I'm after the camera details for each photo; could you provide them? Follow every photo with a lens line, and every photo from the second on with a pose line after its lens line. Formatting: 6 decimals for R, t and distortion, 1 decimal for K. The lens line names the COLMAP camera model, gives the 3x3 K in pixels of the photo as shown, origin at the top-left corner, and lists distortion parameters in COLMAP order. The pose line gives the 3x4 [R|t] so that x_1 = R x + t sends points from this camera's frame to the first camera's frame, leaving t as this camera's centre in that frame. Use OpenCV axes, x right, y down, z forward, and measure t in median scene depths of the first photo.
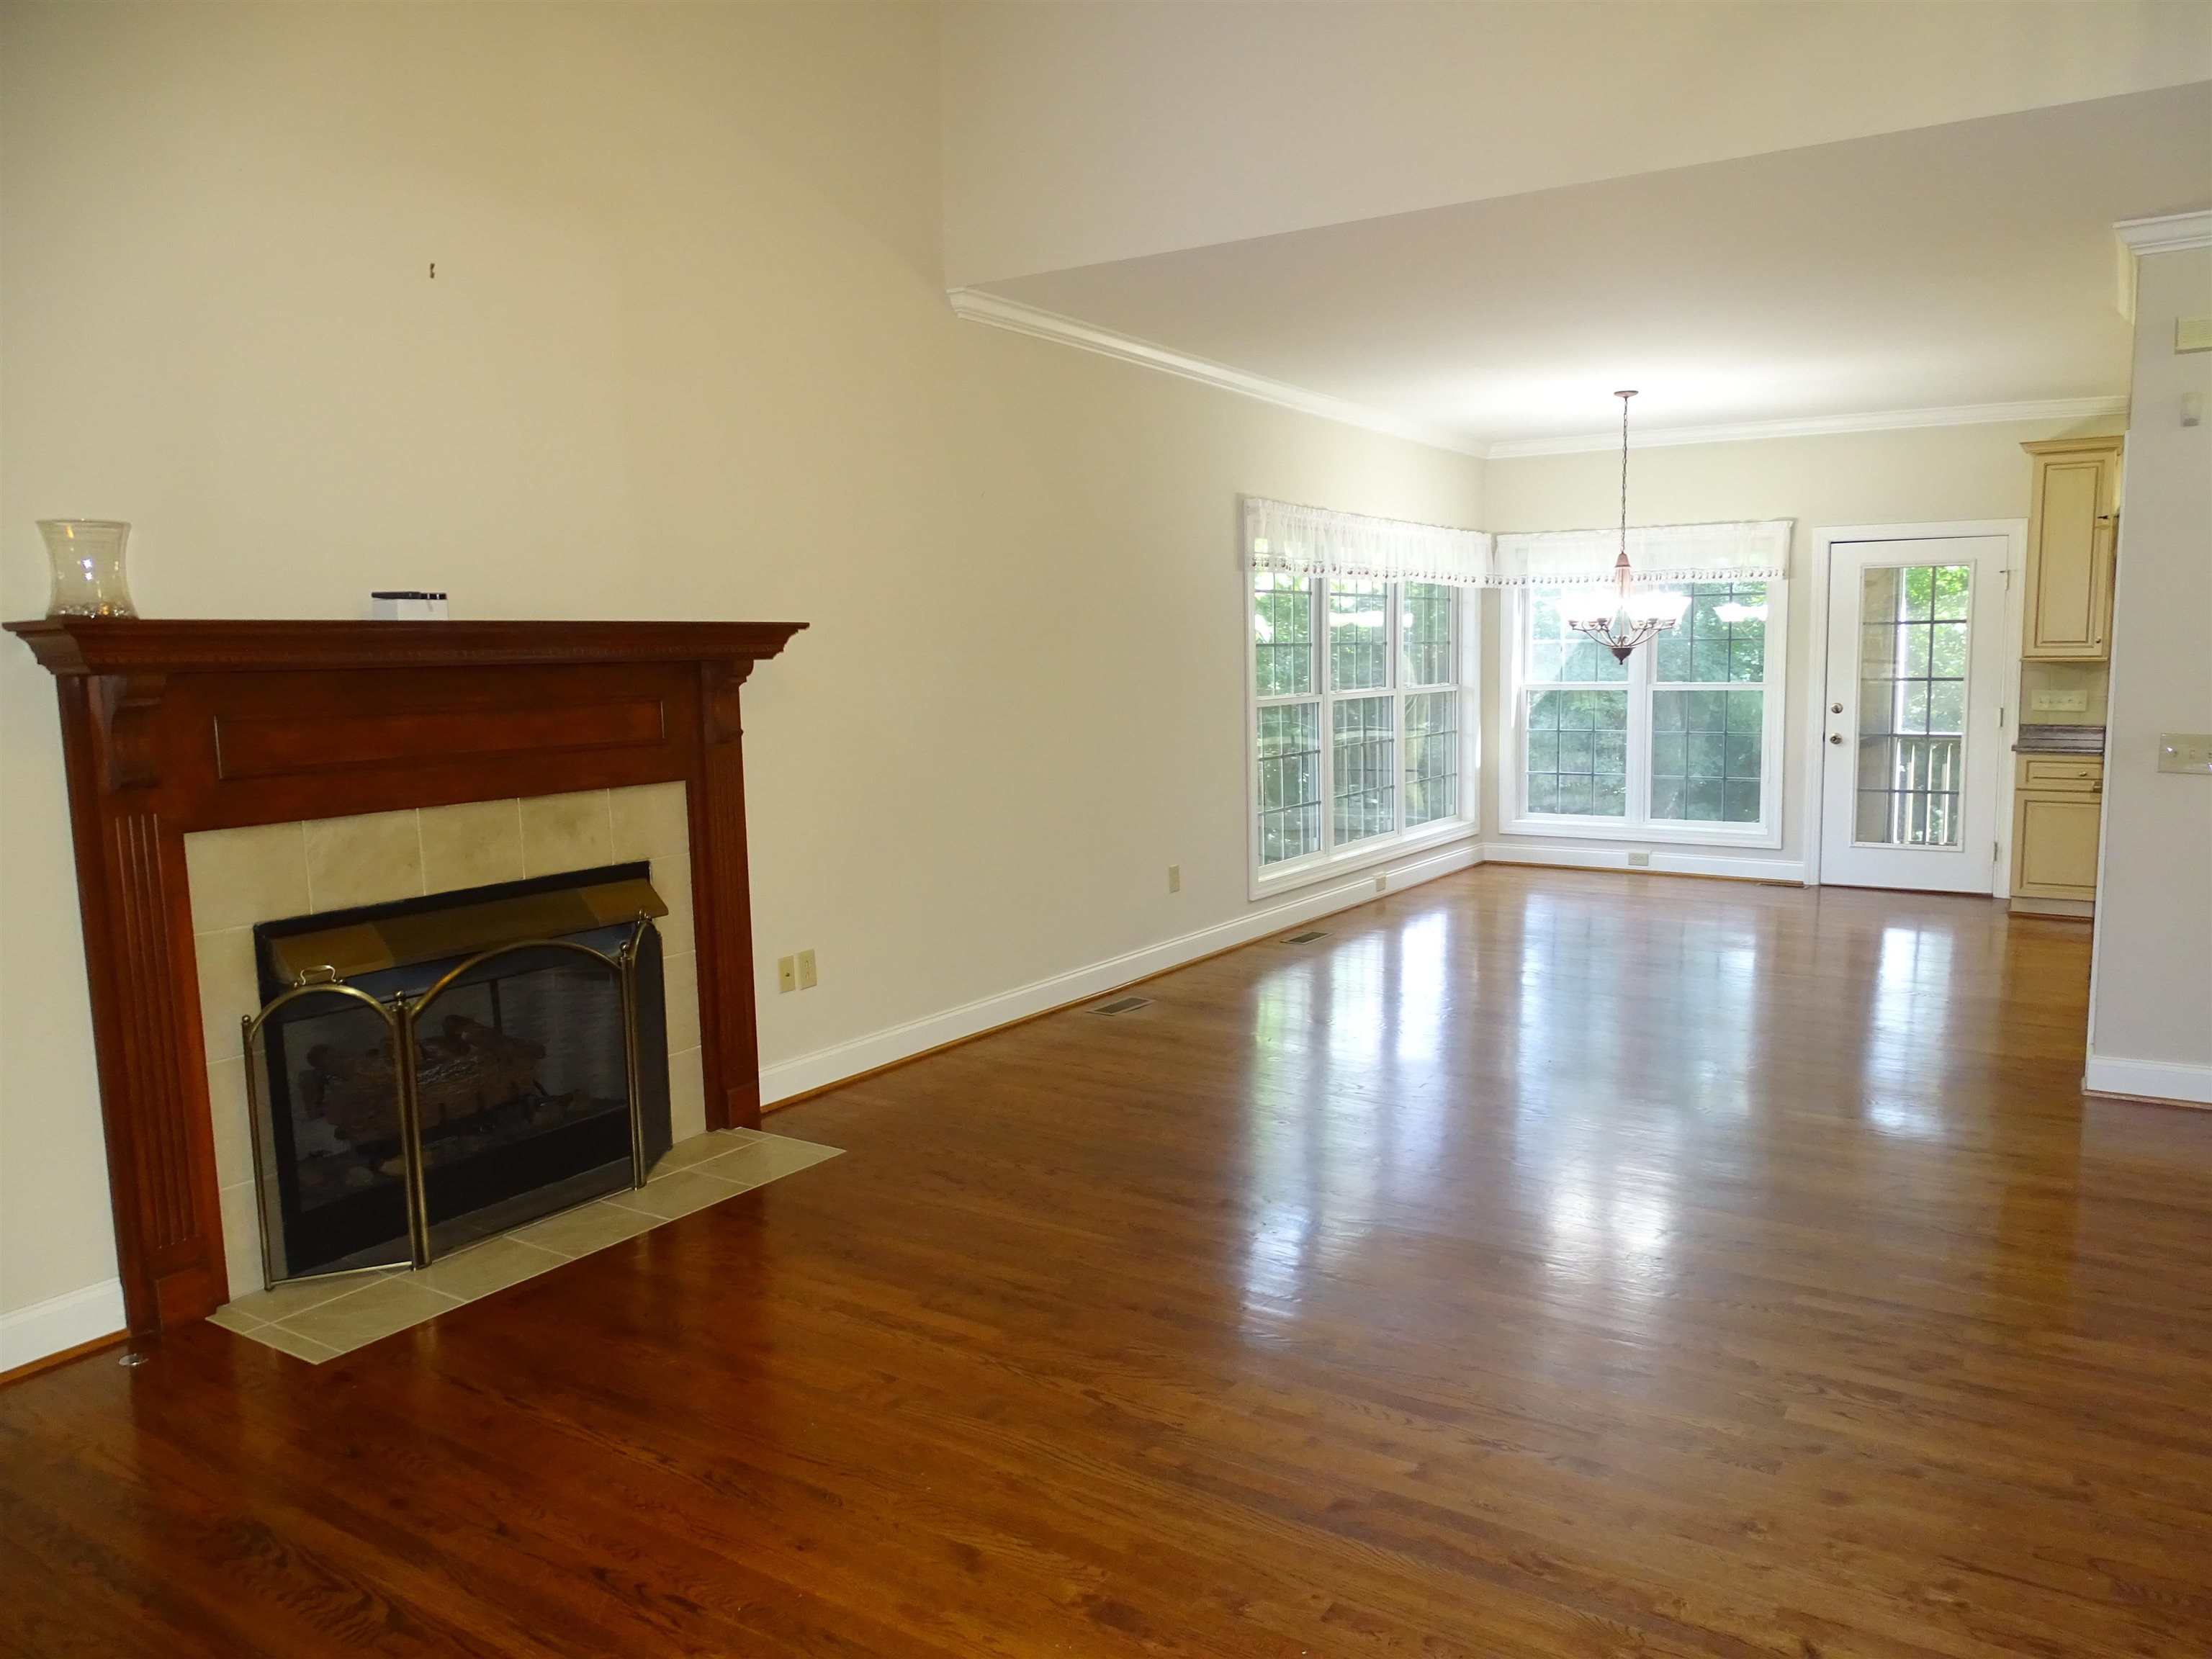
lens RADIAL K [[1544.3, 0, 1165.1], [0, 1544.3, 835.6], [0, 0, 1]] dist [0.007262, -0.001923]
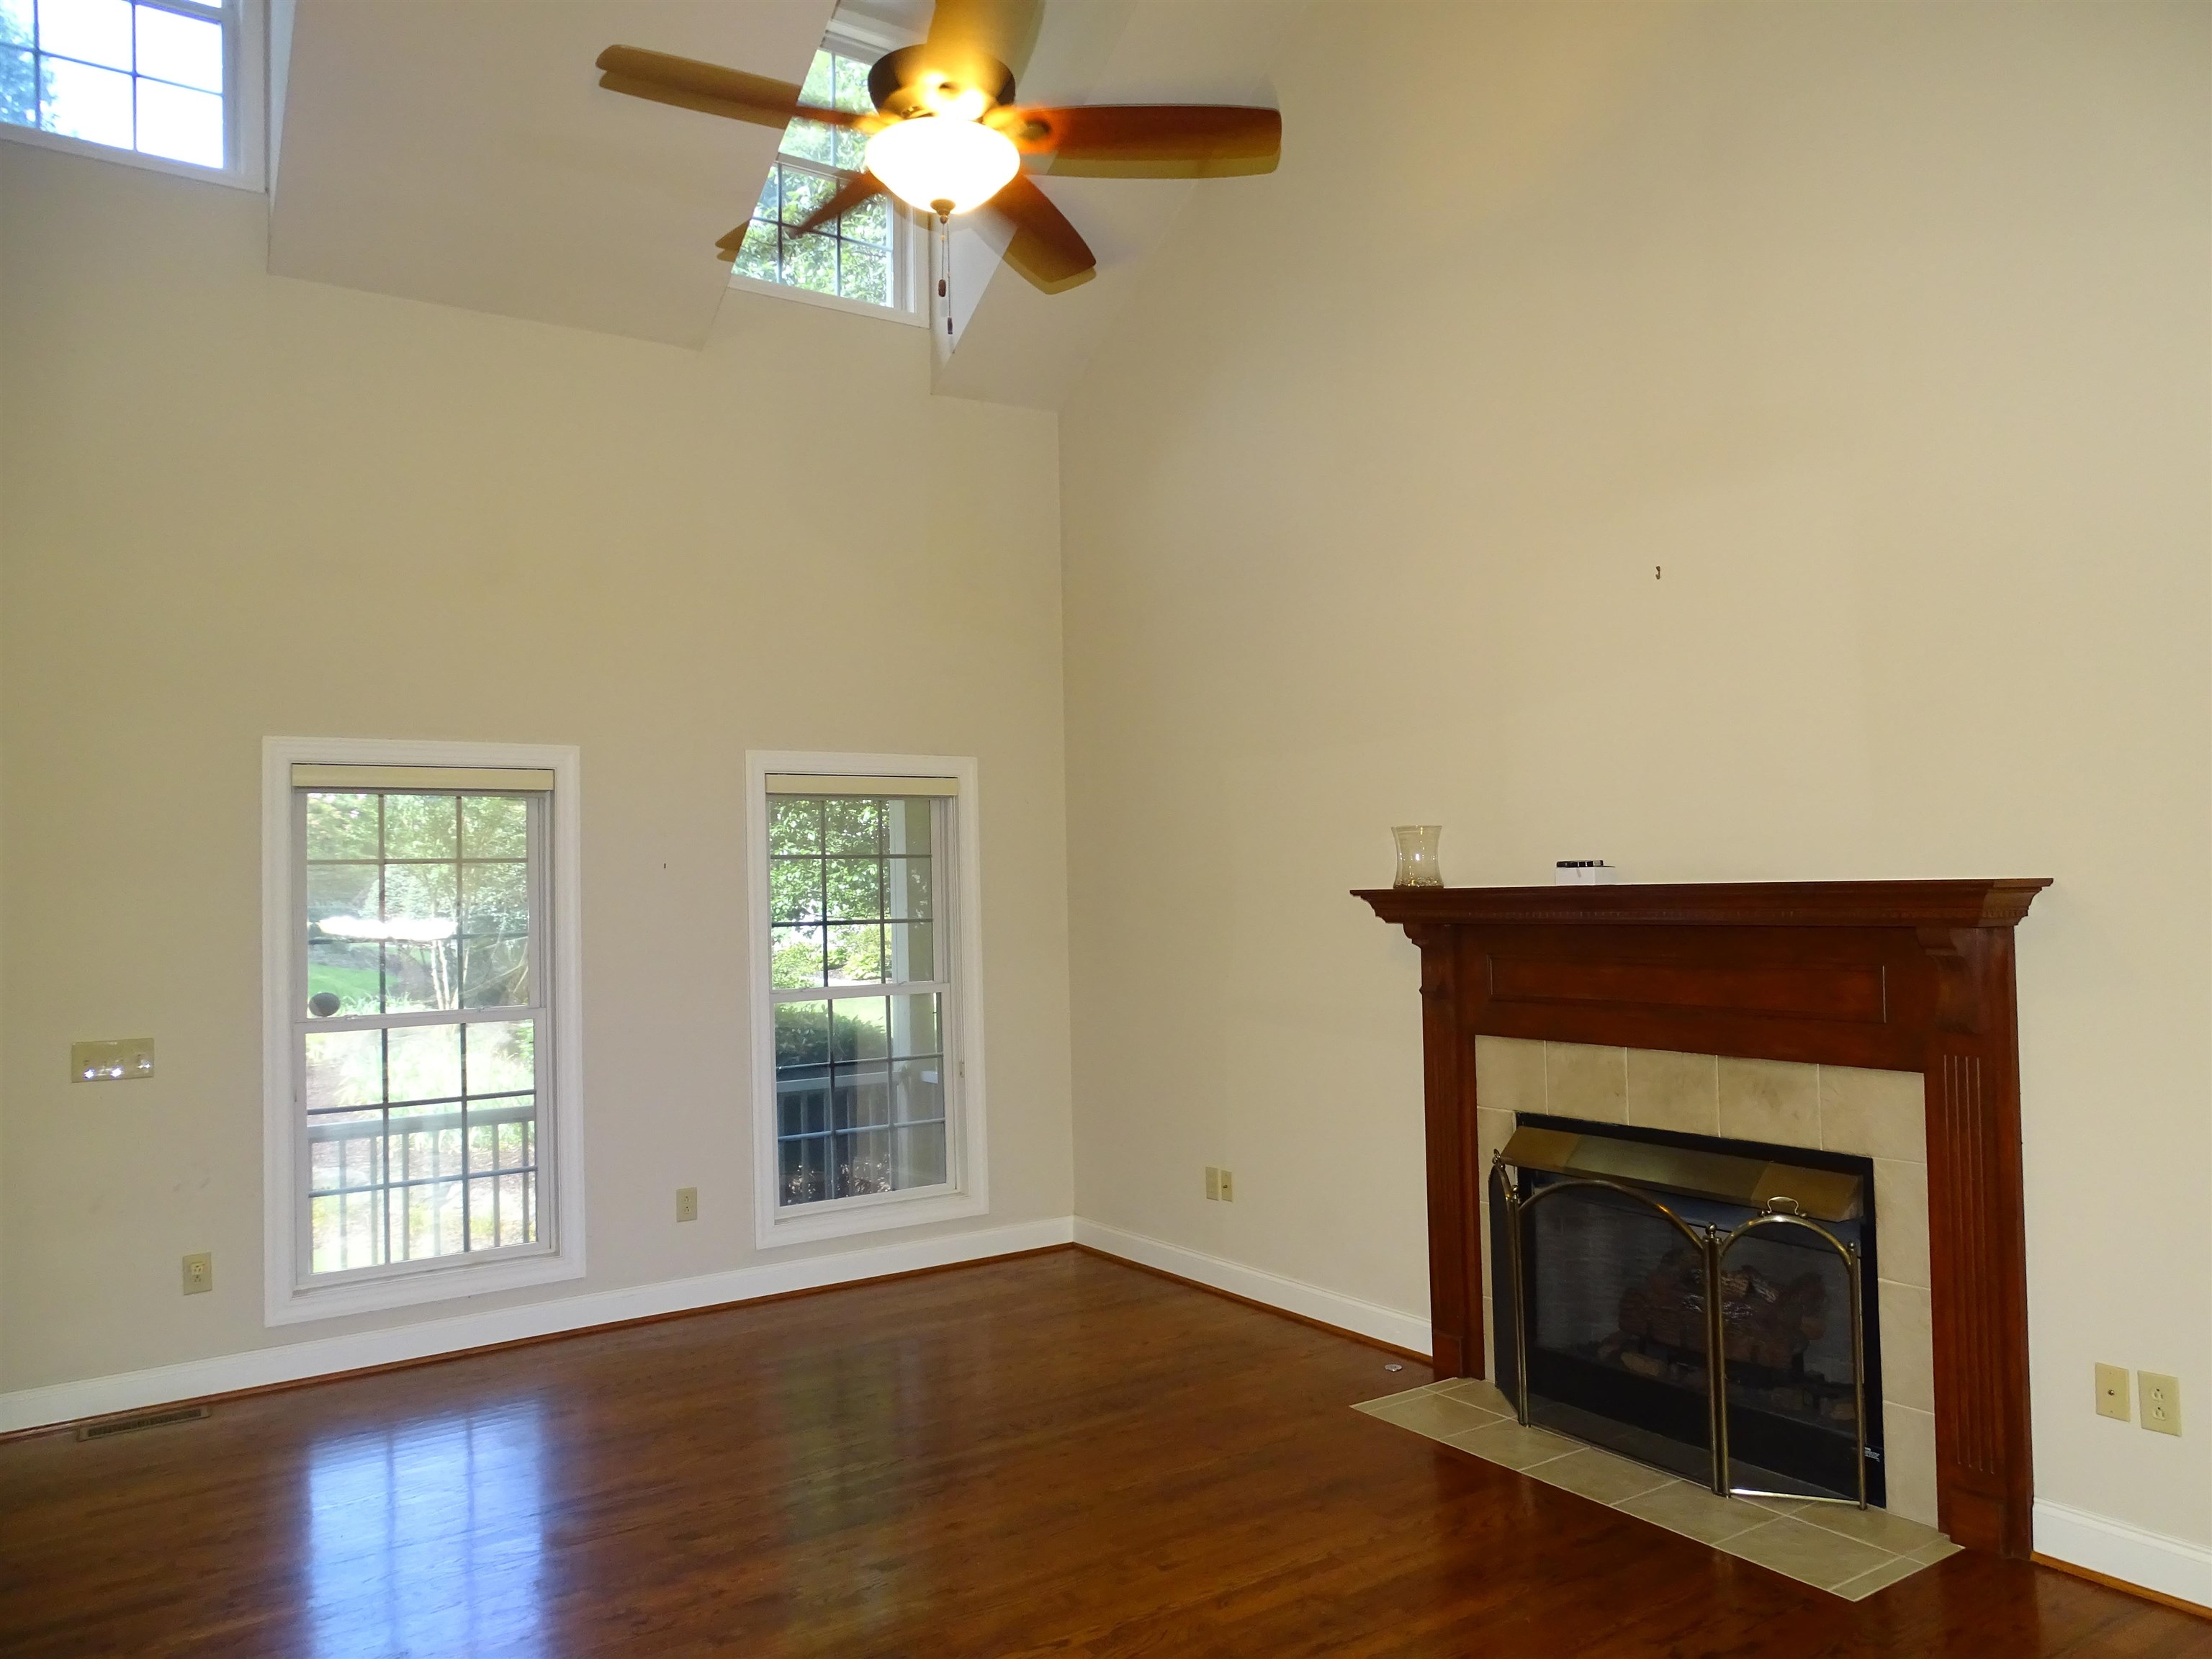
lens RADIAL K [[1544.3, 0, 1116.1], [0, 1544.3, 838.5], [0, 0, 1]] dist [0.007262, -0.001923]
pose [[-0.397669, -0.007852, -0.917495, 0.580752], [-0.087041, 0.995777, 0.029204, -0.139813], [0.913391, 0.091473, -0.396673, 0.897060]]
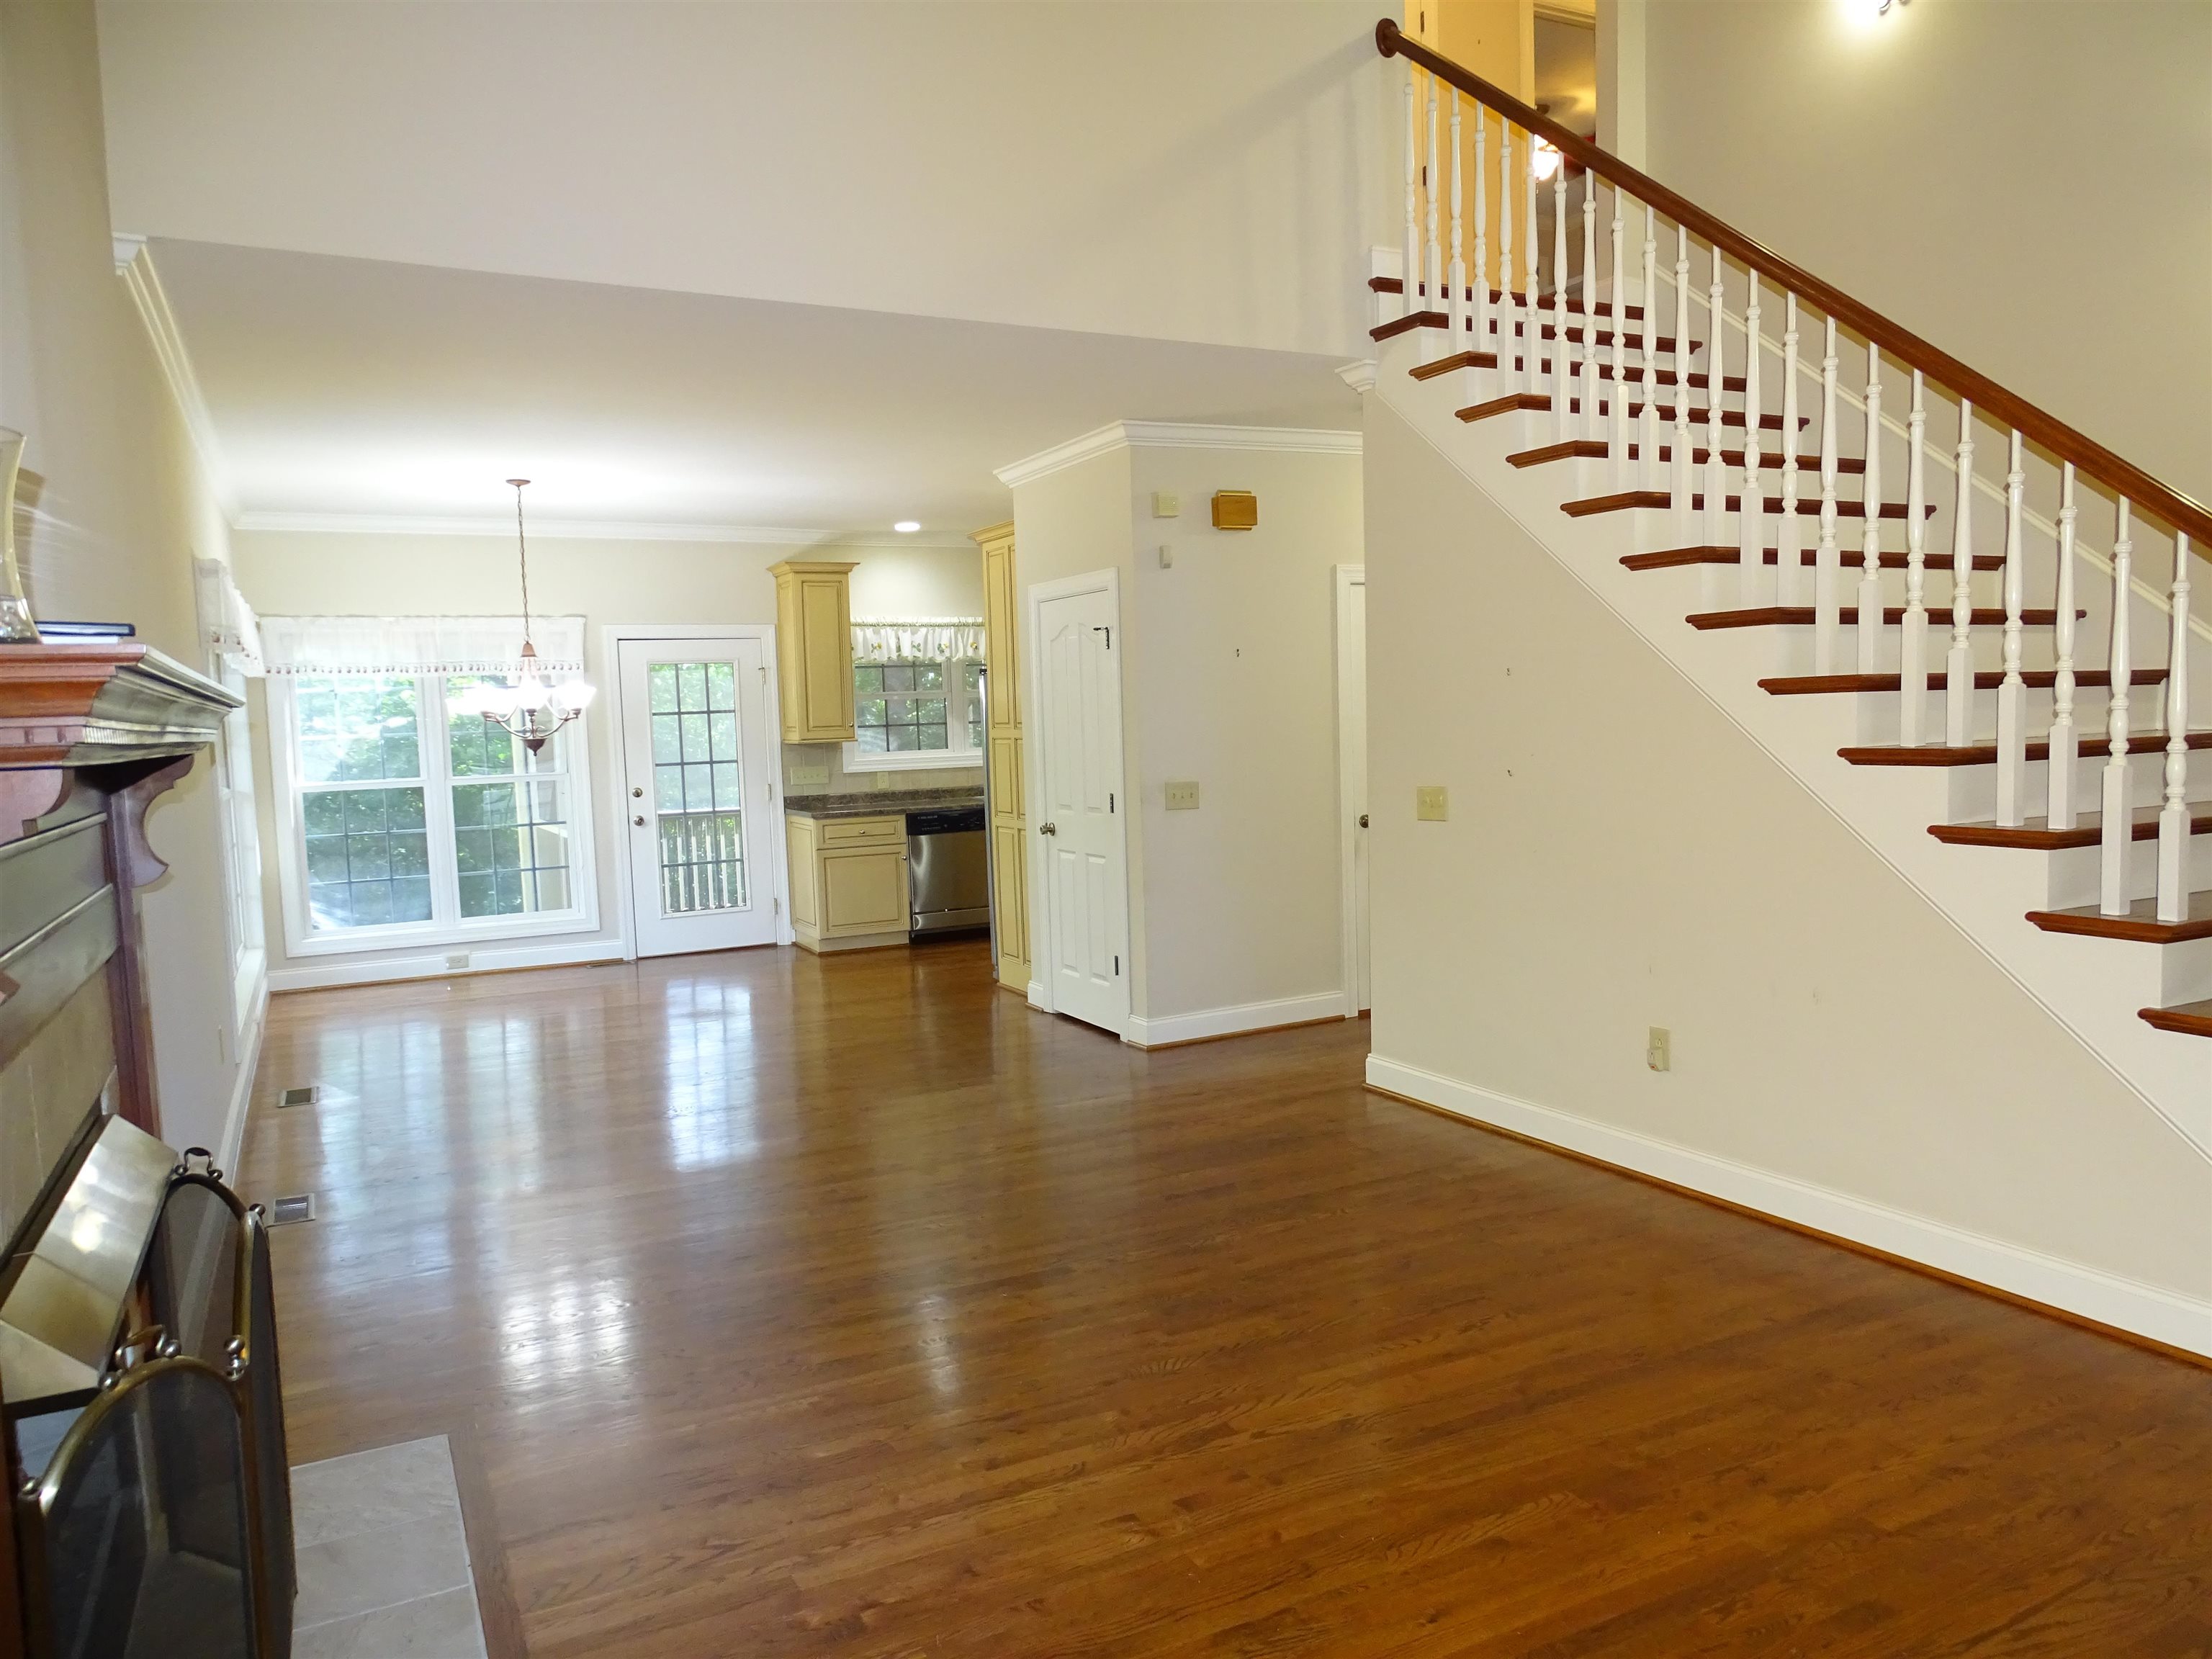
lens RADIAL K [[1544.3, 0, 1098.7], [0, 1544.3, 838.5], [0, 0, 1]] dist [0.007262, -0.001923]
pose [[0.521108, -0.076040, 0.850097, -0.608537], [0.129725, 0.991508, 0.009168, -0.036571], [-0.843575, 0.105501, 0.526546, 0.323346]]
